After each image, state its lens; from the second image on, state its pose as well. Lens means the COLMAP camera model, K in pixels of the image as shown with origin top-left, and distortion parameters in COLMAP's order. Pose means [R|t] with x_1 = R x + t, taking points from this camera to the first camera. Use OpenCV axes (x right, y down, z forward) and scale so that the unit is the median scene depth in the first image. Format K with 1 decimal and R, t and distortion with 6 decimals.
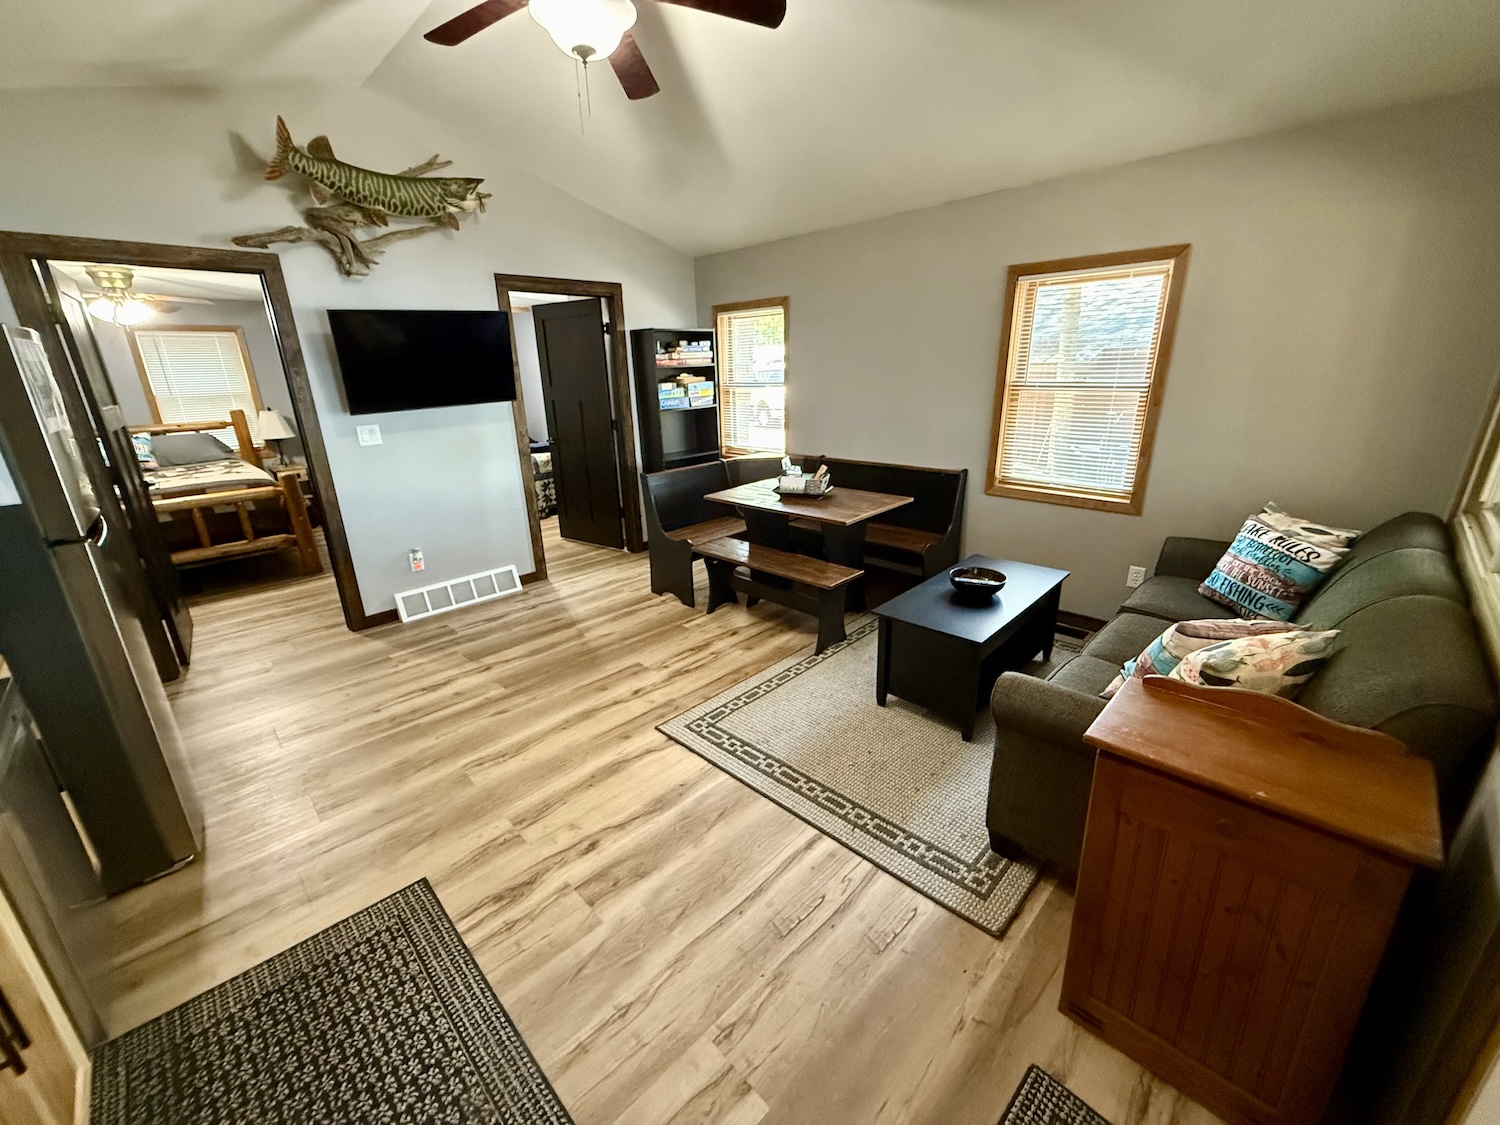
lens RADIAL K [[597.5, 0, 749.2], [0, 597.5, 558.6], [0, 0, 1]] dist [-0.000883, 0.000725]
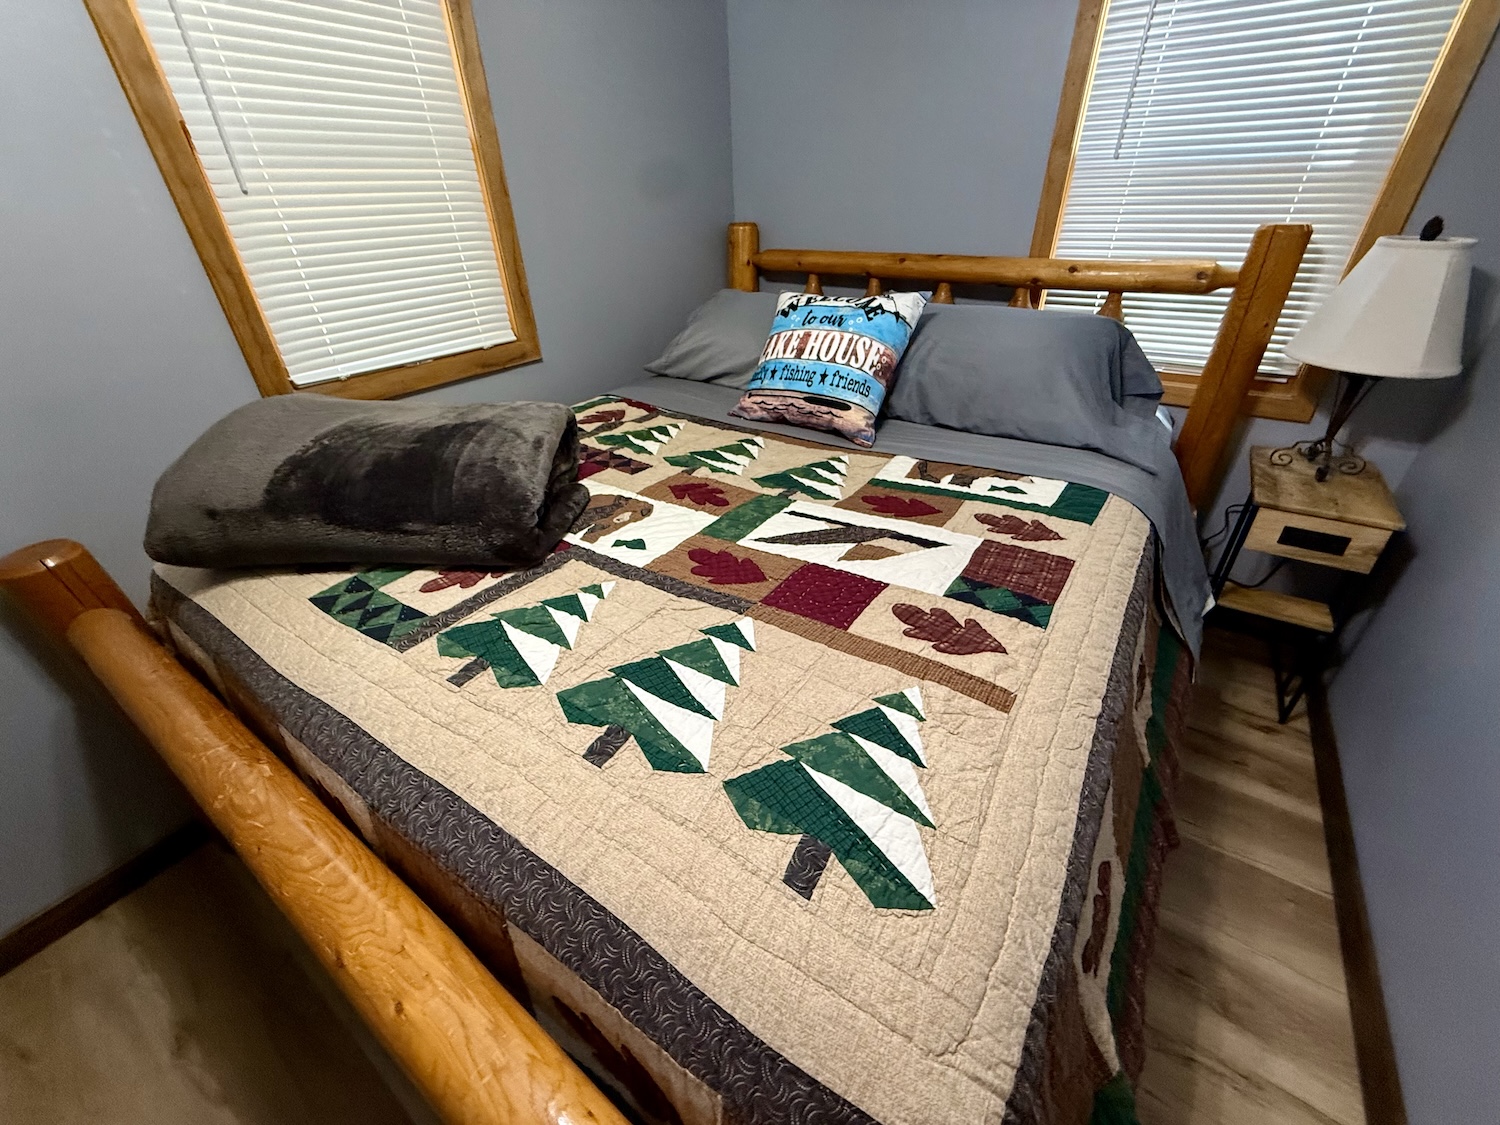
lens RADIAL K [[597.5, 0, 744.0], [0, 597.5, 559.6], [0, 0, 1]] dist [-0.000883, 0.000725]
pose [[0.185283, 0.535144, -0.824191, -0.605709], [-0.283613, 0.832144, 0.476550, -0.182554], [0.940869, 0.145455, 0.305956, 0.713221]]
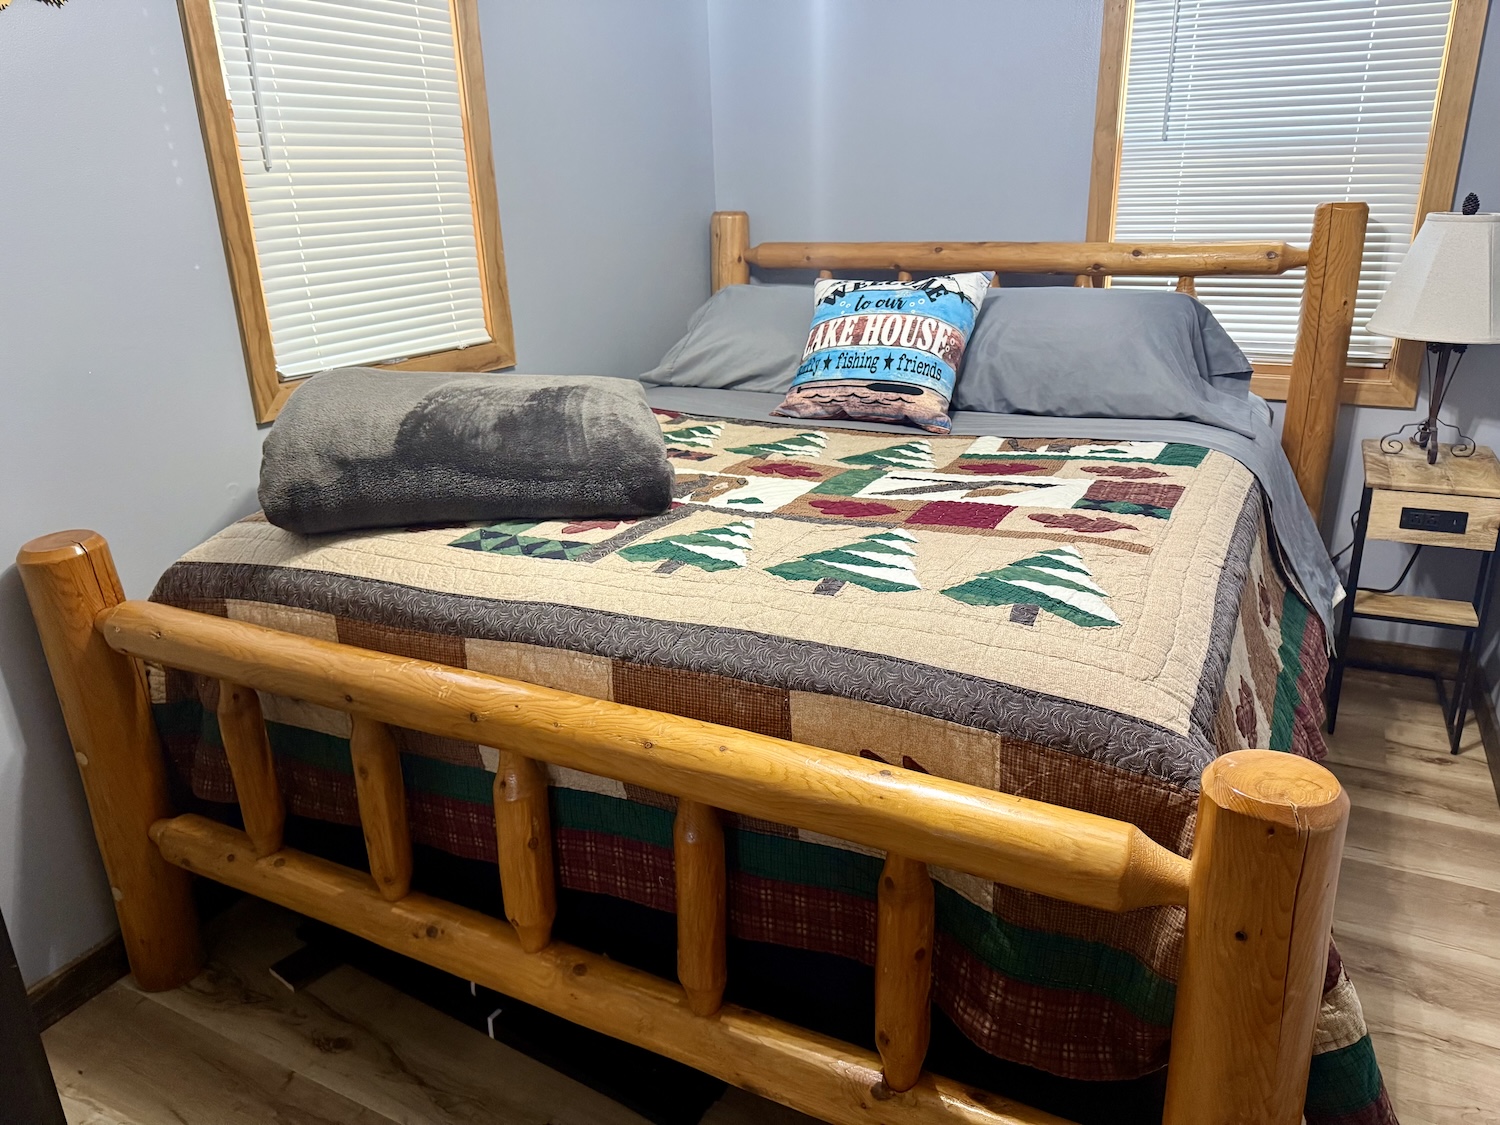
lens RADIAL K [[1069.3, 0, 747.9], [0, 1069.3, 572.3], [0, 0, 1]] dist [0.047732, -0.053159]
pose [[0.315079, 0.342488, -0.885114, -0.489302], [-0.276925, 0.925209, 0.259424, -0.154572], [0.907765, 0.163371, 0.386357, 0.625922]]
